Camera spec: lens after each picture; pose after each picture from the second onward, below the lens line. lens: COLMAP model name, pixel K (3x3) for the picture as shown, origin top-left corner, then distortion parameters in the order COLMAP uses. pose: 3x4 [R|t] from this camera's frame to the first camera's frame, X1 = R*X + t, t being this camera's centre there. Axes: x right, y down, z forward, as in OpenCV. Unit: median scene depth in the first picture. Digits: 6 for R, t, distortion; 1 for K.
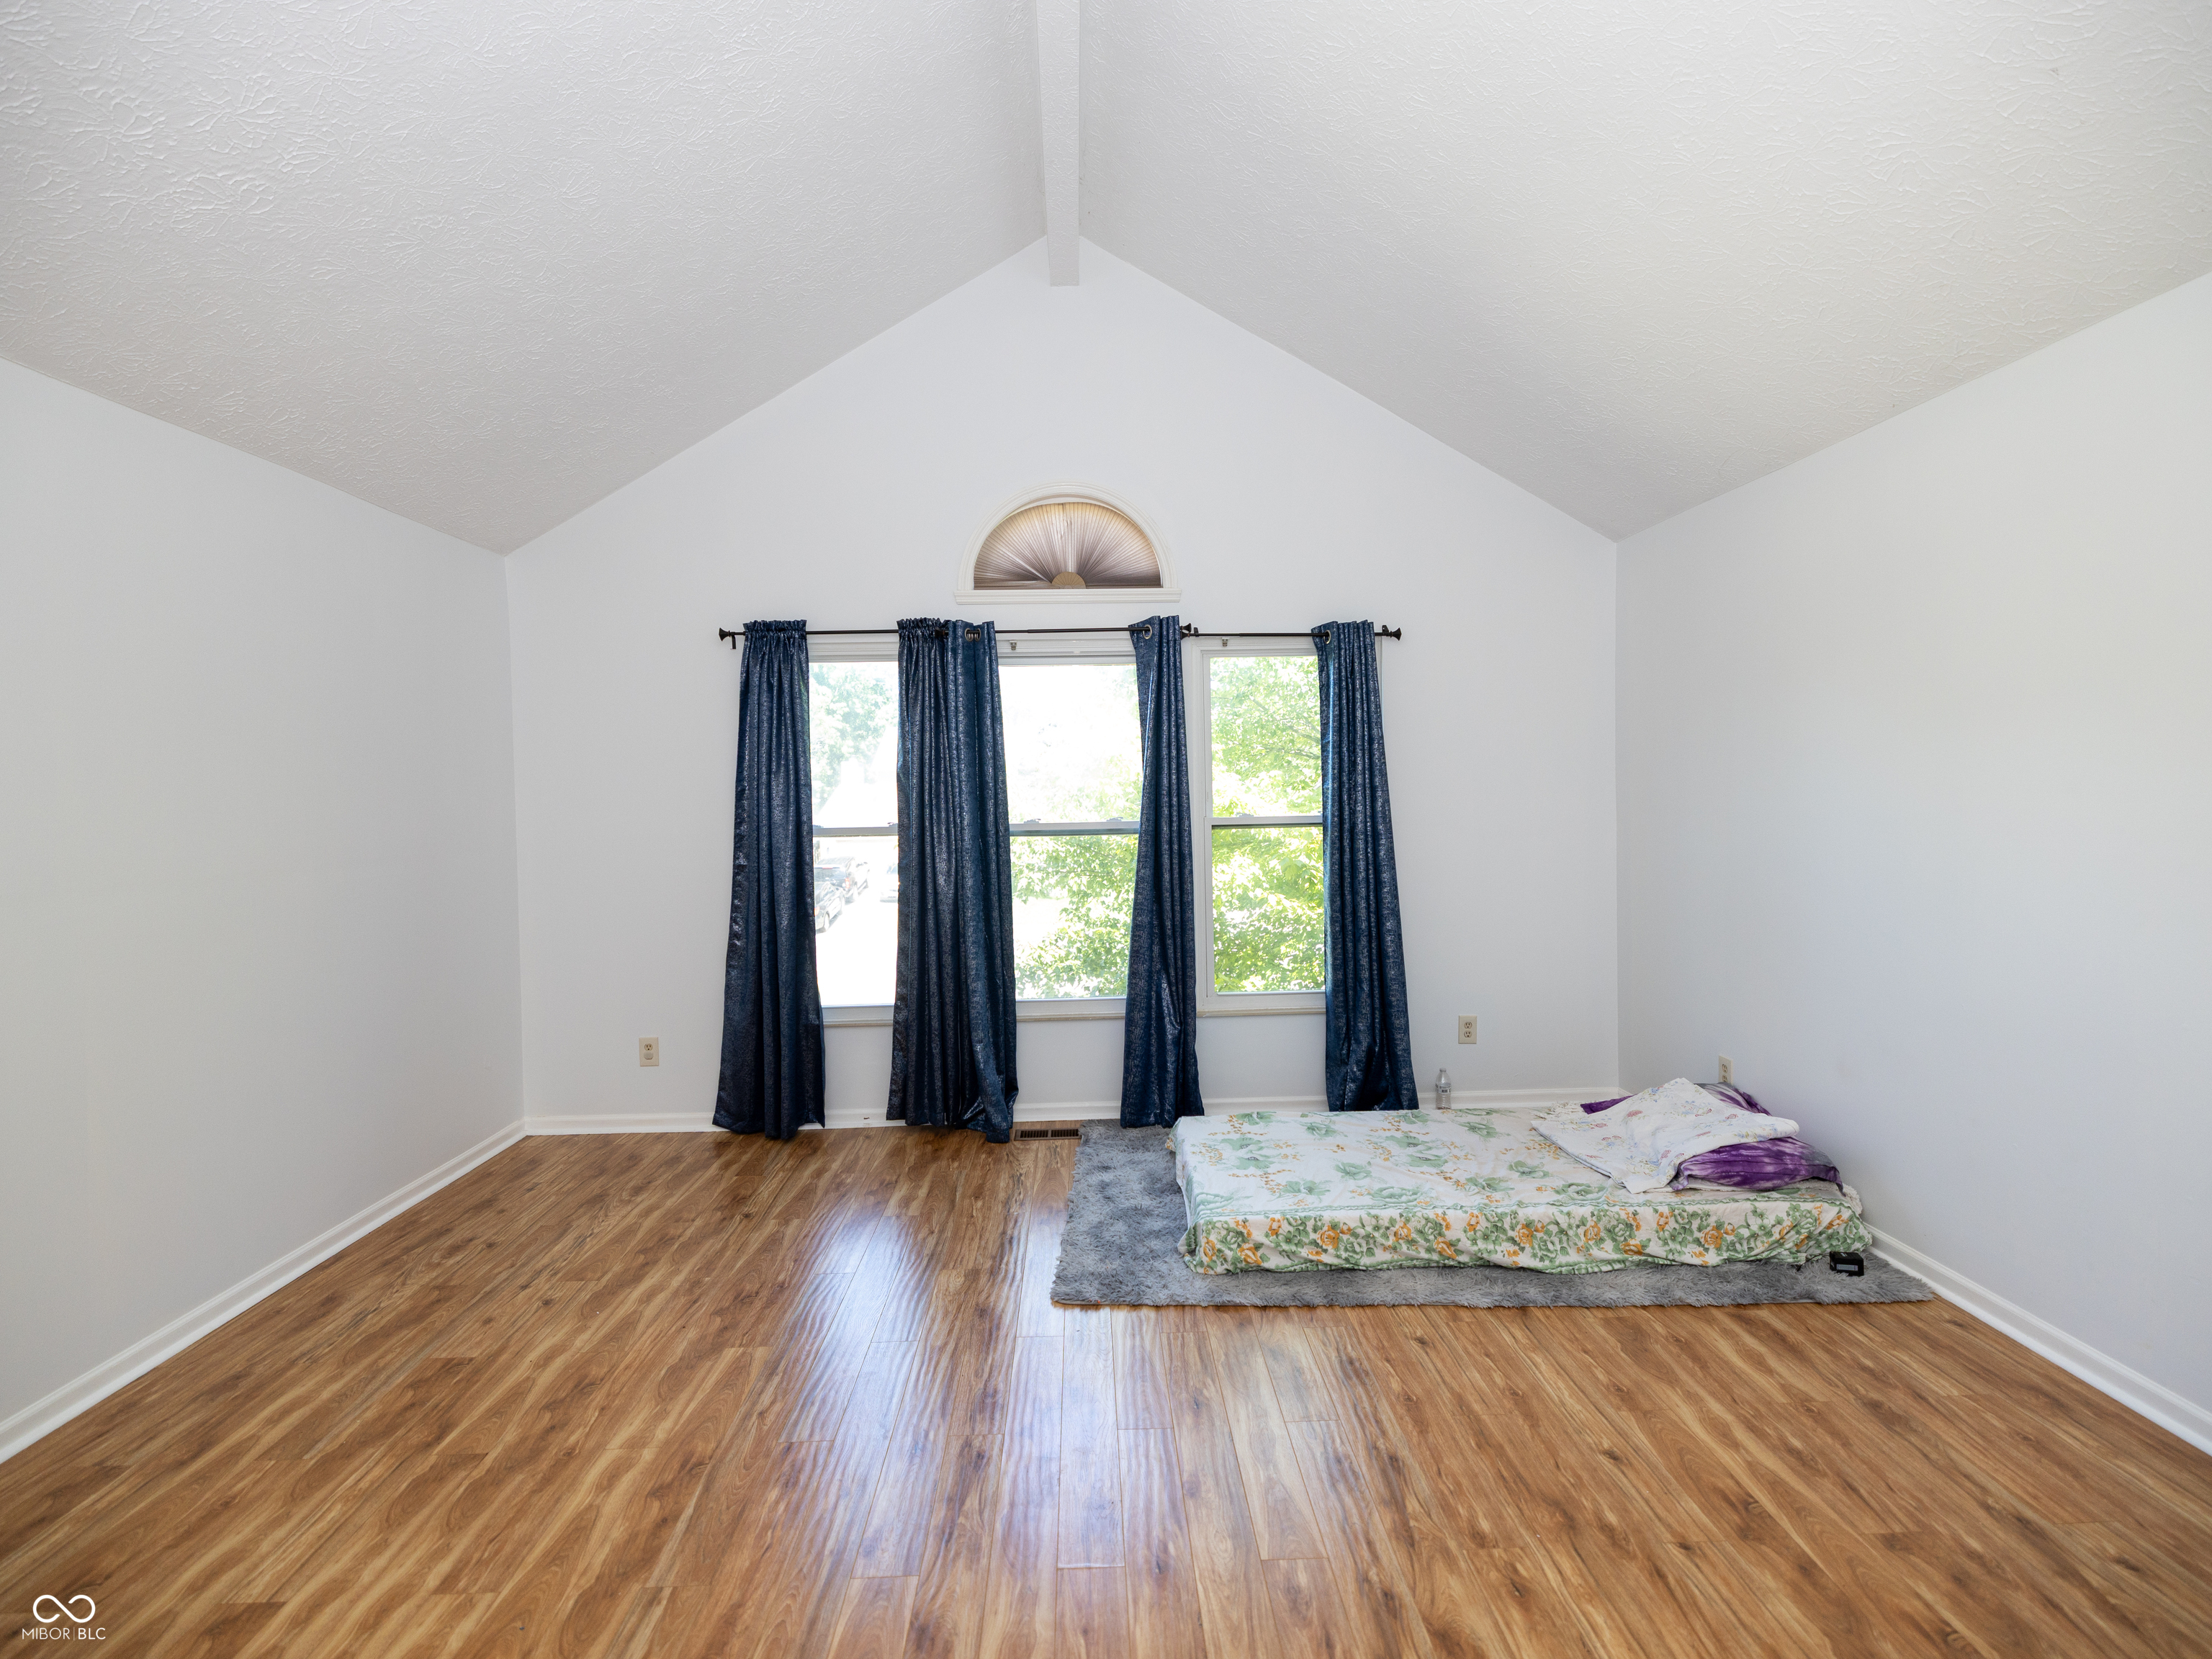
lens RADIAL K [[1039.9, 0, 1104.2], [0, 1039.9, 823.3], [0, 0, 1]] dist [0.002088, 0.000466]
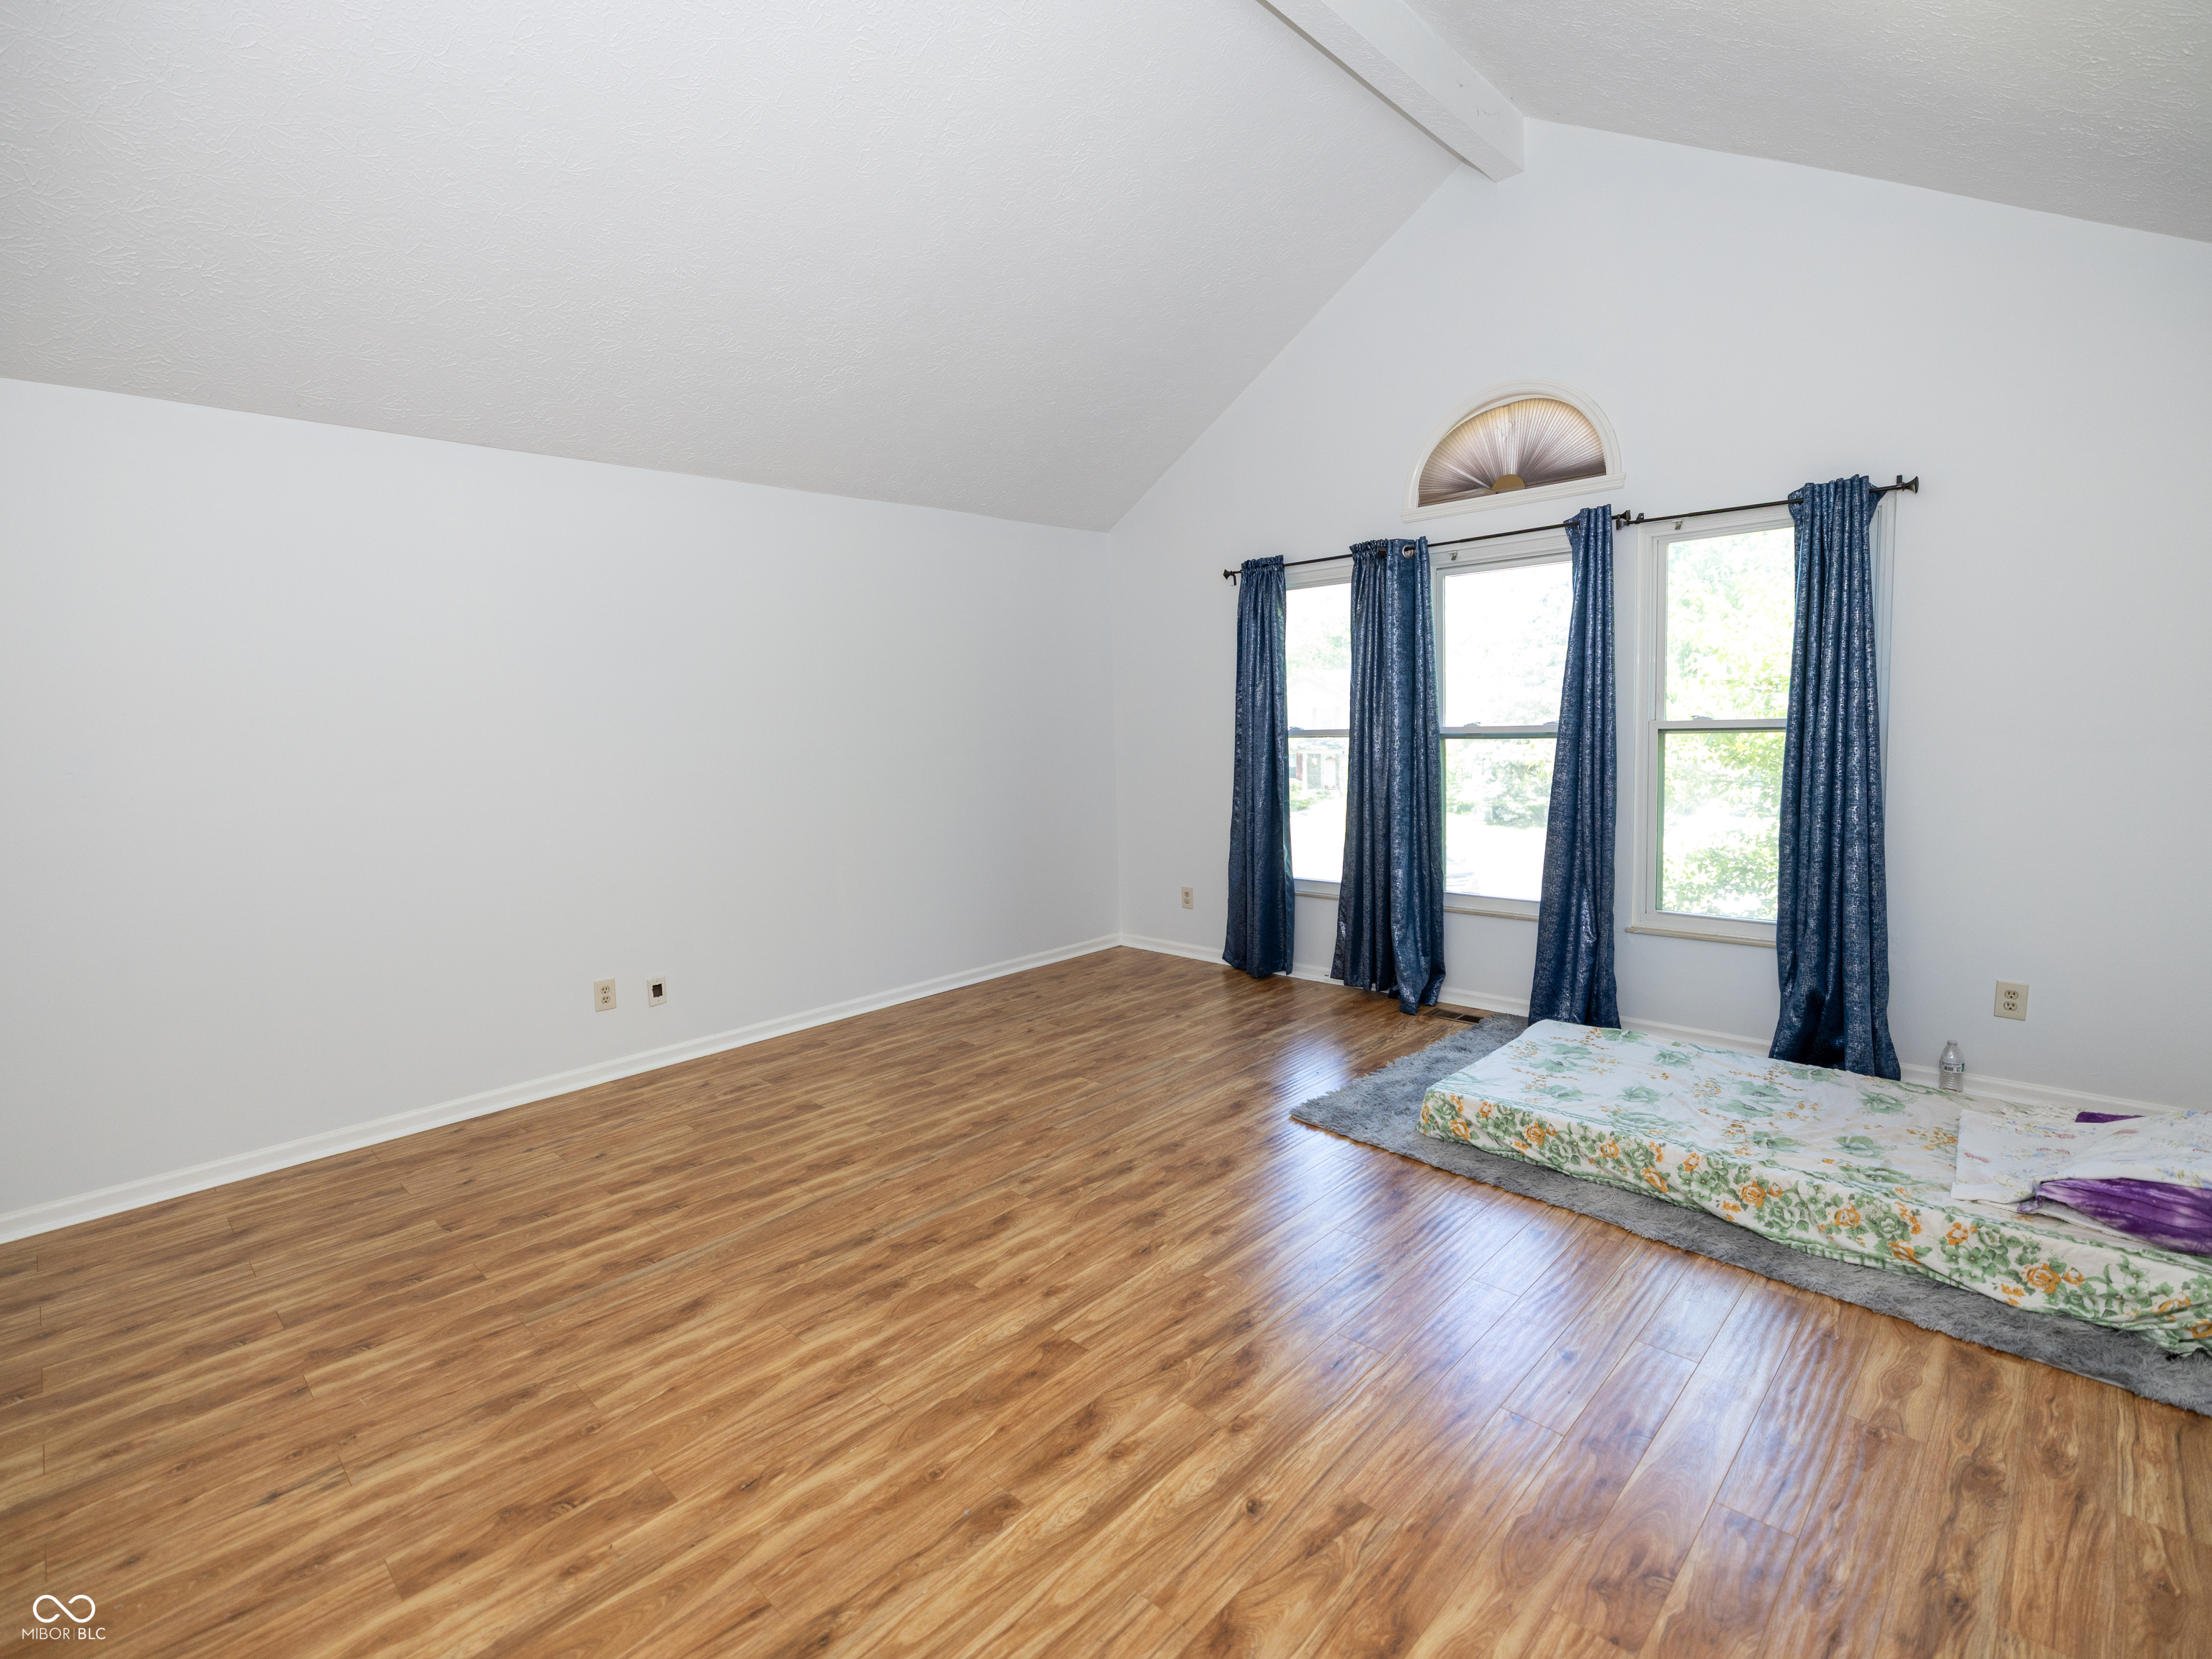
lens RADIAL K [[1039.9, 0, 1104.2], [0, 1039.9, 823.3], [0, 0, 1]] dist [0.002088, 0.000466]
pose [[0.699865, 0.070169, -0.710821, 0.623859], [-0.003237, 0.995464, 0.095081, -0.002117], [0.714268, -0.064243, 0.696917, 0.003462]]
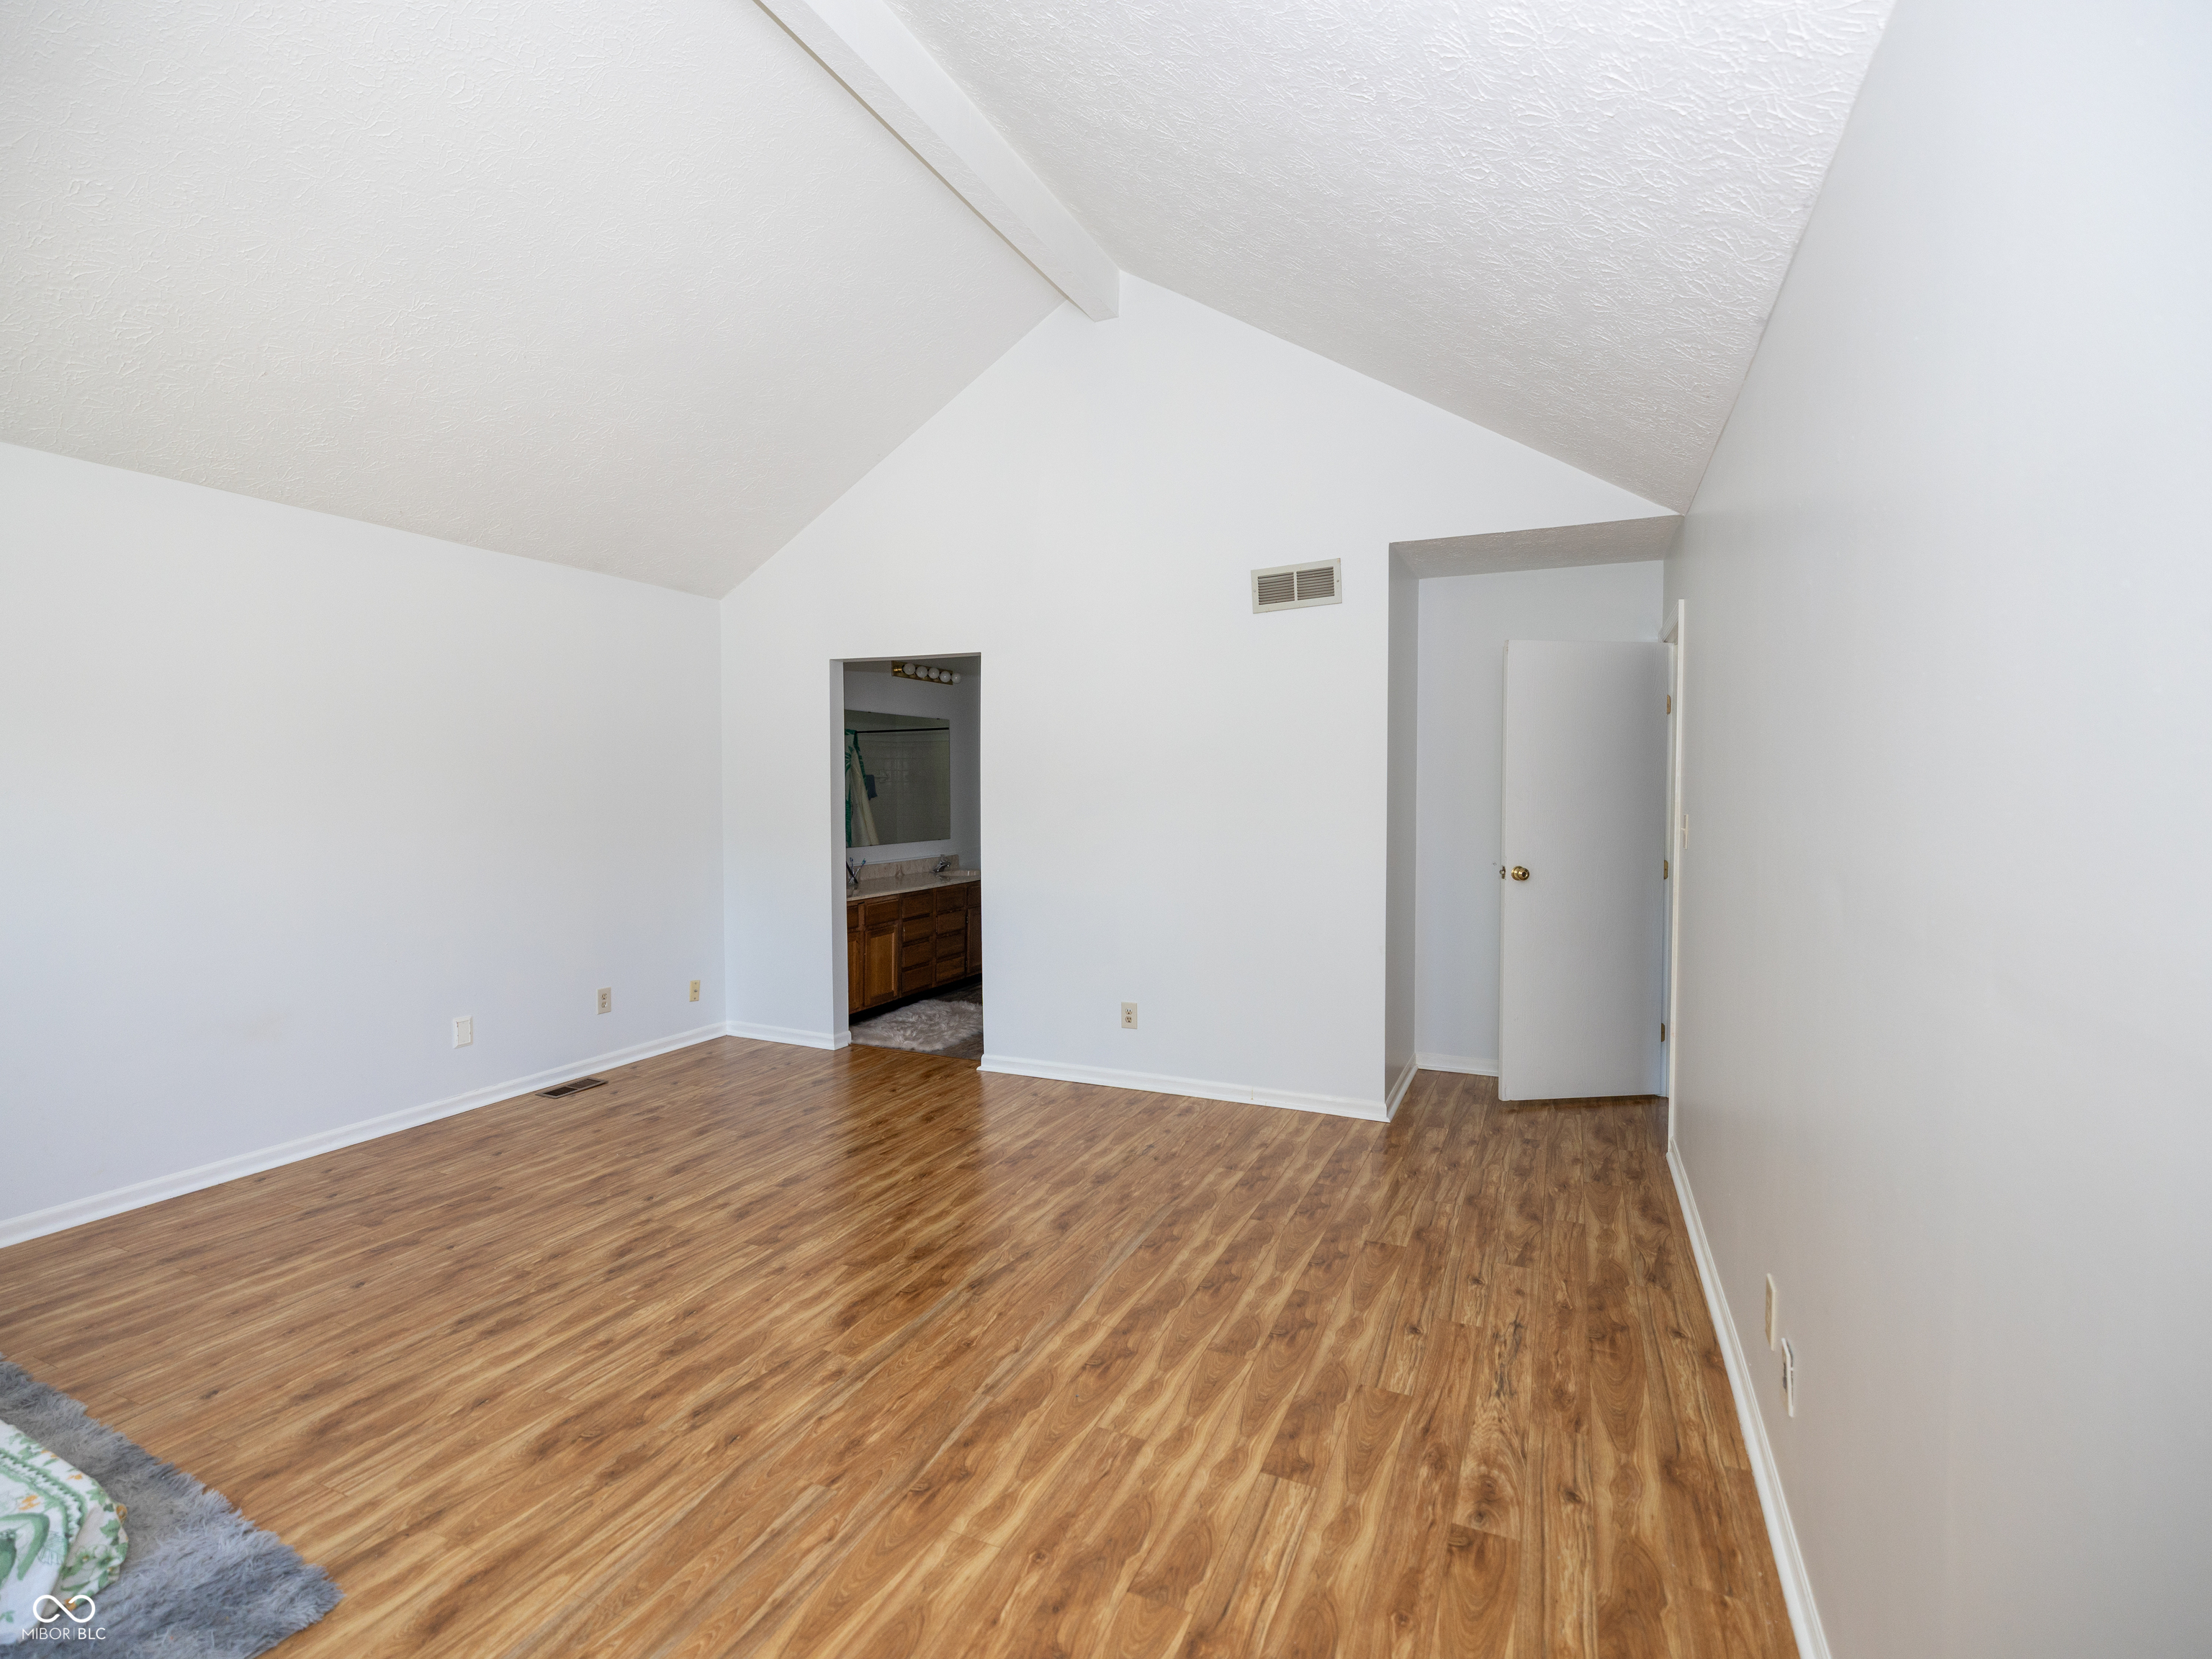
lens RADIAL K [[1039.9, 0, 1104.2], [0, 1039.9, 823.3], [0, 0, 1]] dist [0.002088, 0.000466]
pose [[-0.901036, 0.001982, 0.433741, -0.697672], [0.029759, 0.997916, 0.057258, -0.024167], [-0.432723, 0.064499, -0.899217, 1.275147]]
